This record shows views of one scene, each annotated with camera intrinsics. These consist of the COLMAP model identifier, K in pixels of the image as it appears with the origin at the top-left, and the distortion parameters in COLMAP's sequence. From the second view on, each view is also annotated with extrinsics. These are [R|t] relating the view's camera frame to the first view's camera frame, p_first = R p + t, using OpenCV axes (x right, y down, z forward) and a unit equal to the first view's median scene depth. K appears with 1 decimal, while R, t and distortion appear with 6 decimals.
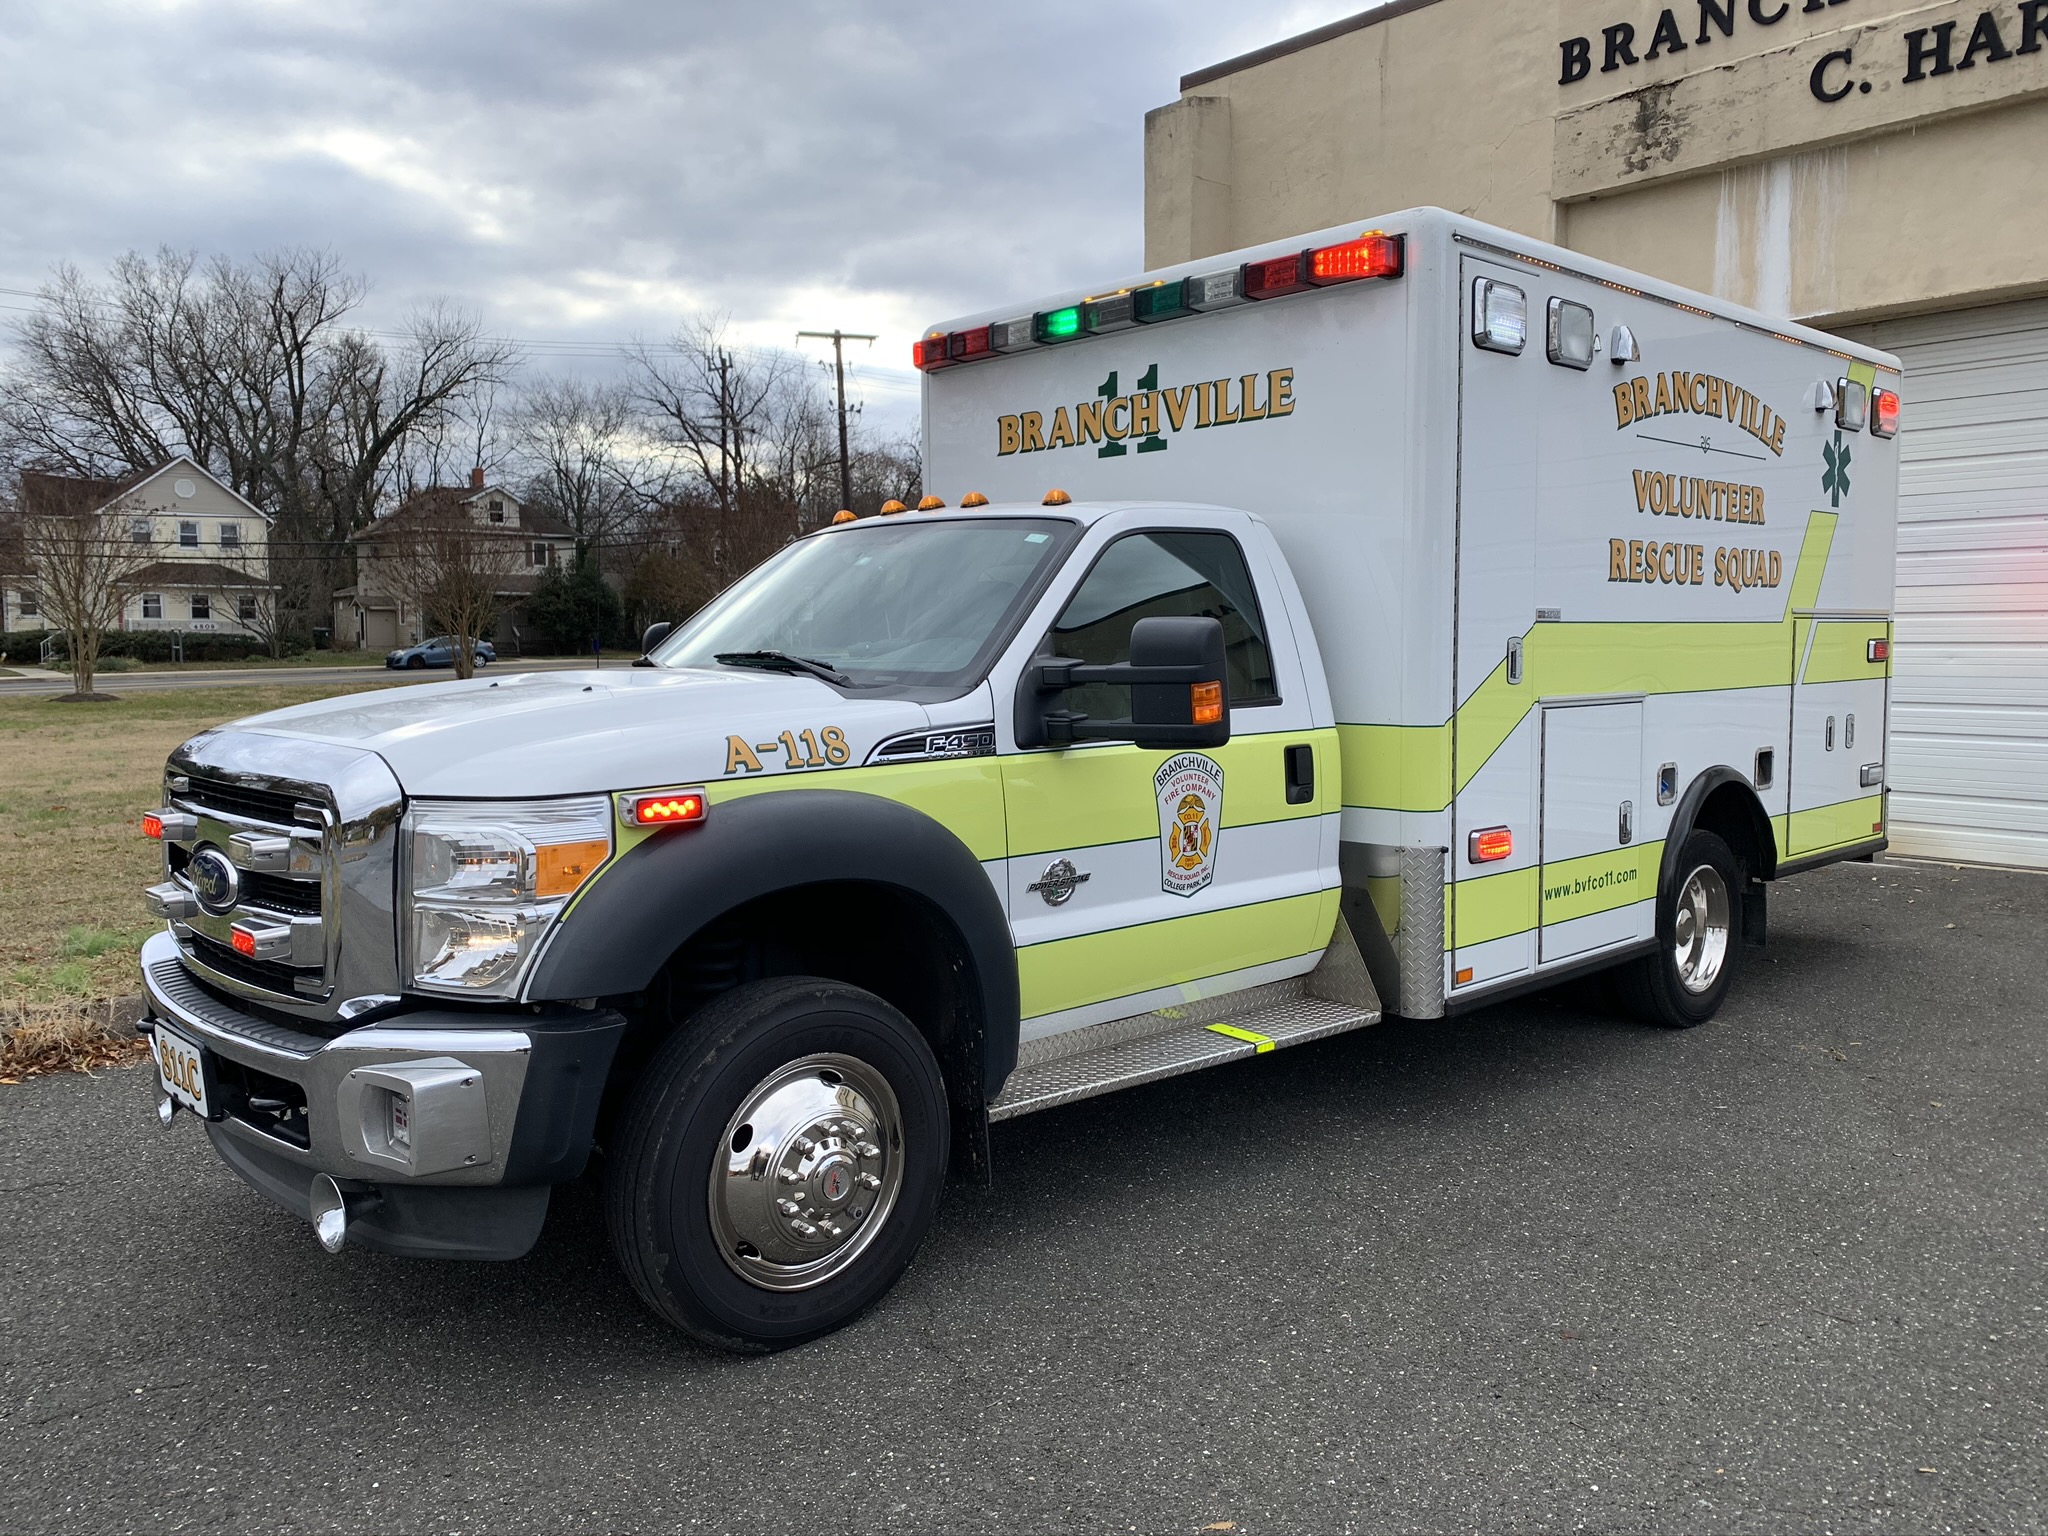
lens RADIAL K [[1534.1, 0, 1023.8], [0, 1534.1, 769.7], [0, 0, 1]] dist [0.008611, -0.004385]
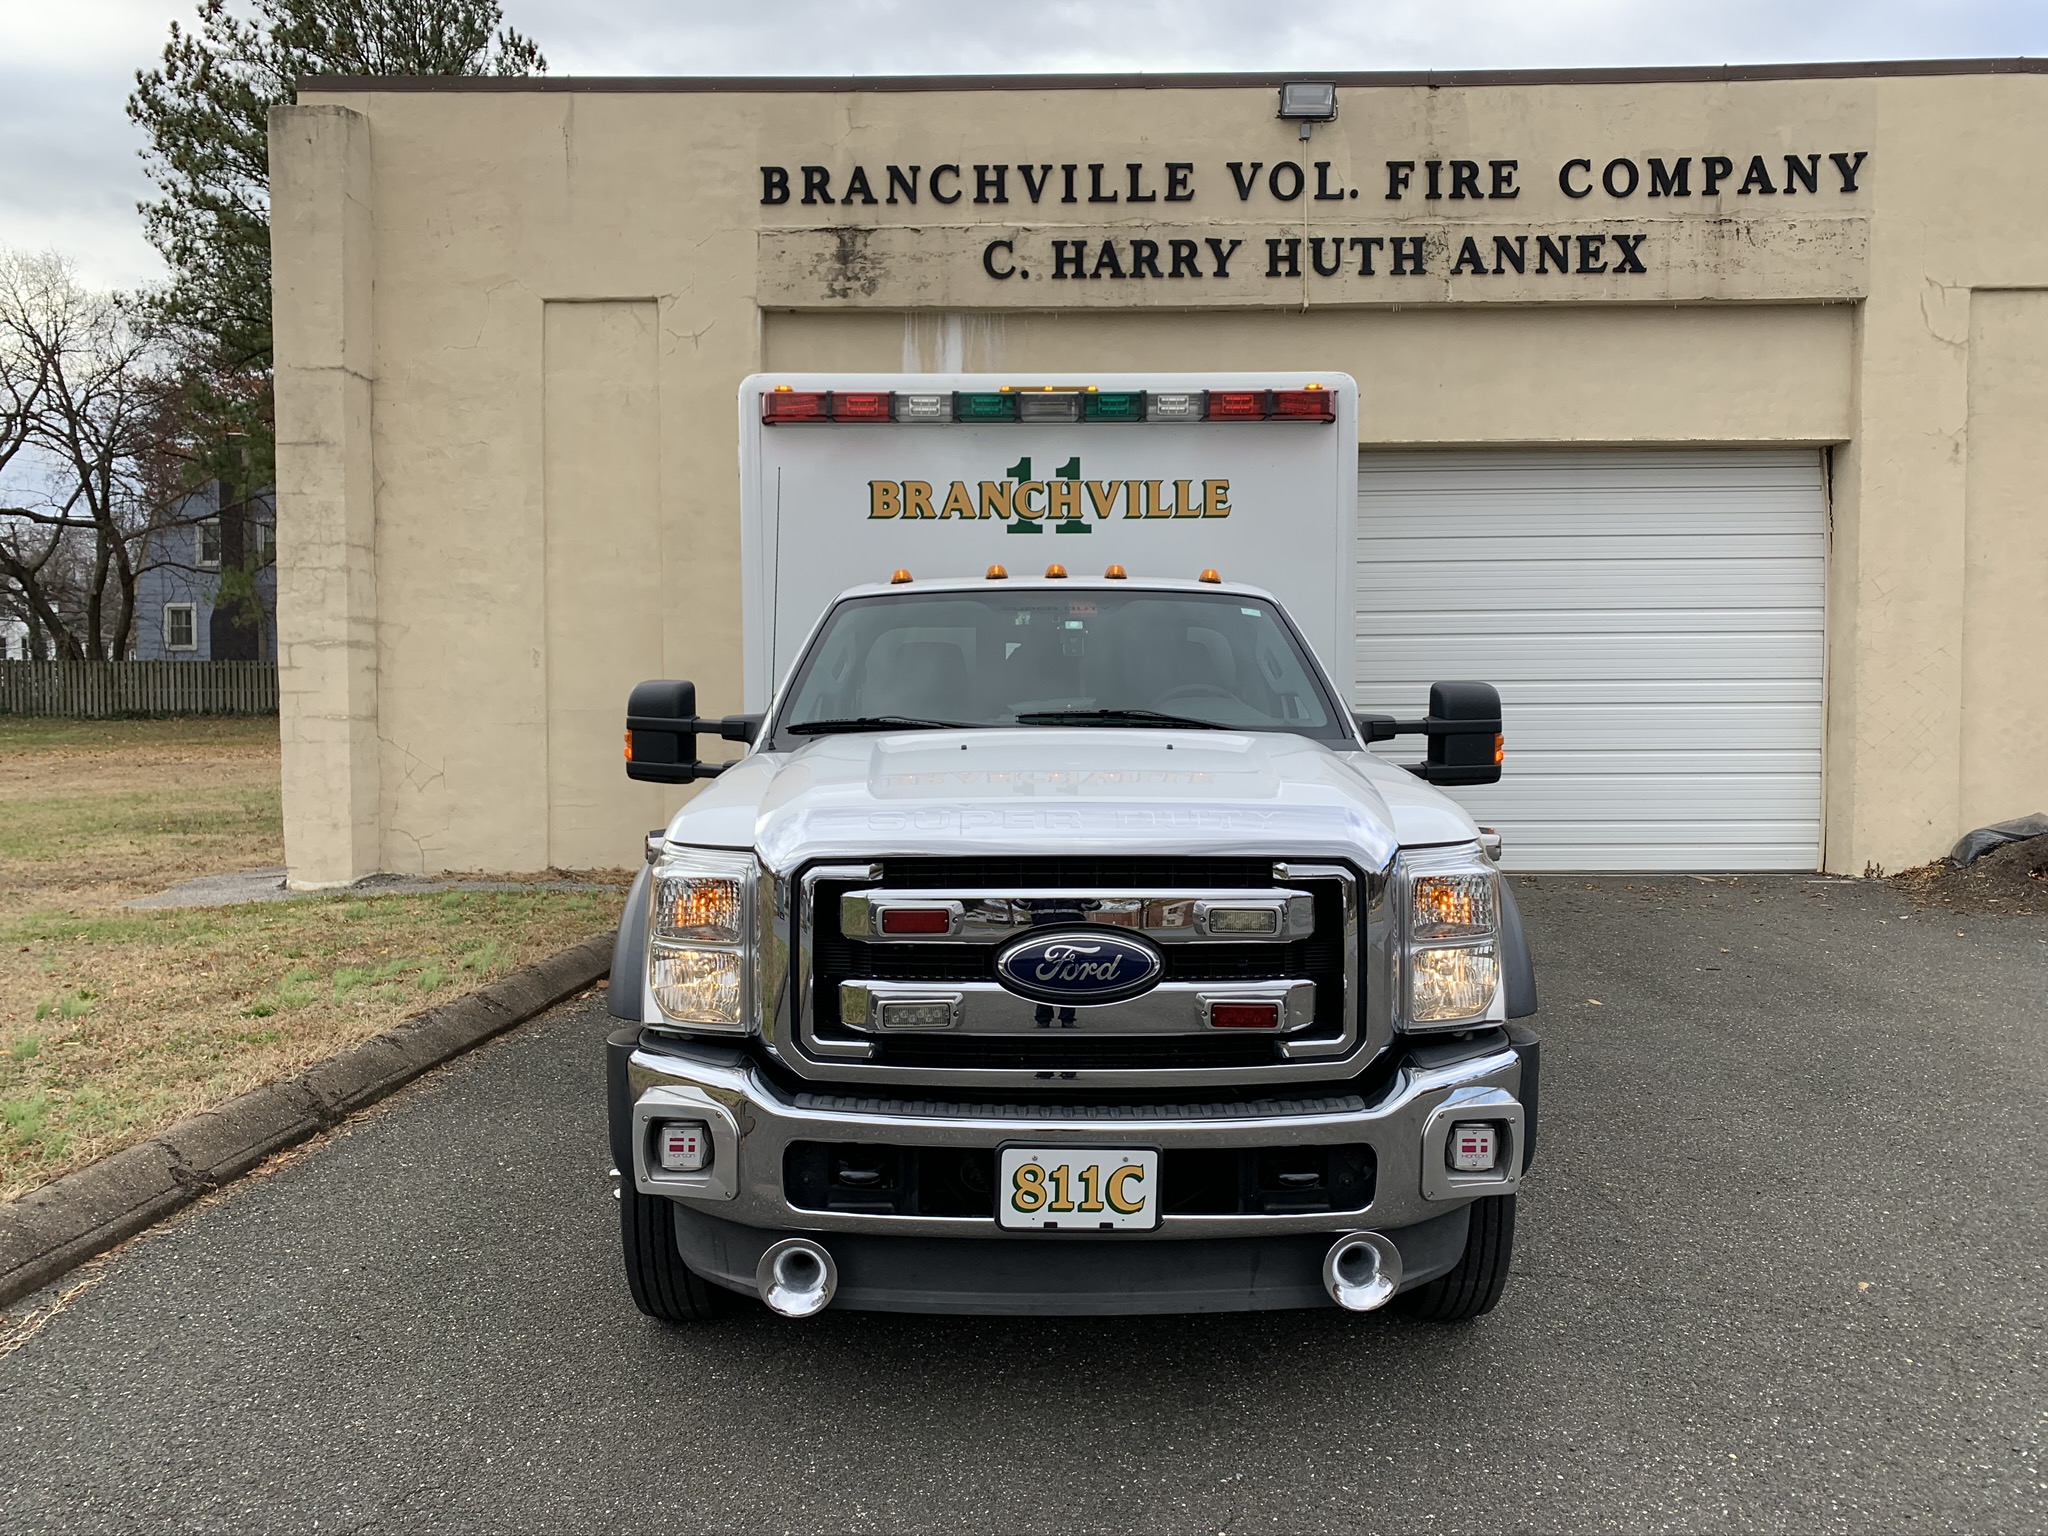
lens RADIAL K [[1556.9, 0, 1025.5], [0, 1556.9, 770.6], [0, 0, 1]] dist [0.006202, -0.002442]
pose [[0.686198, -0.027324, 0.726901, -0.636712], [0.058668, 0.998118, -0.017864, -0.013937], [-0.725045, 0.054904, 0.686510, 0.212332]]
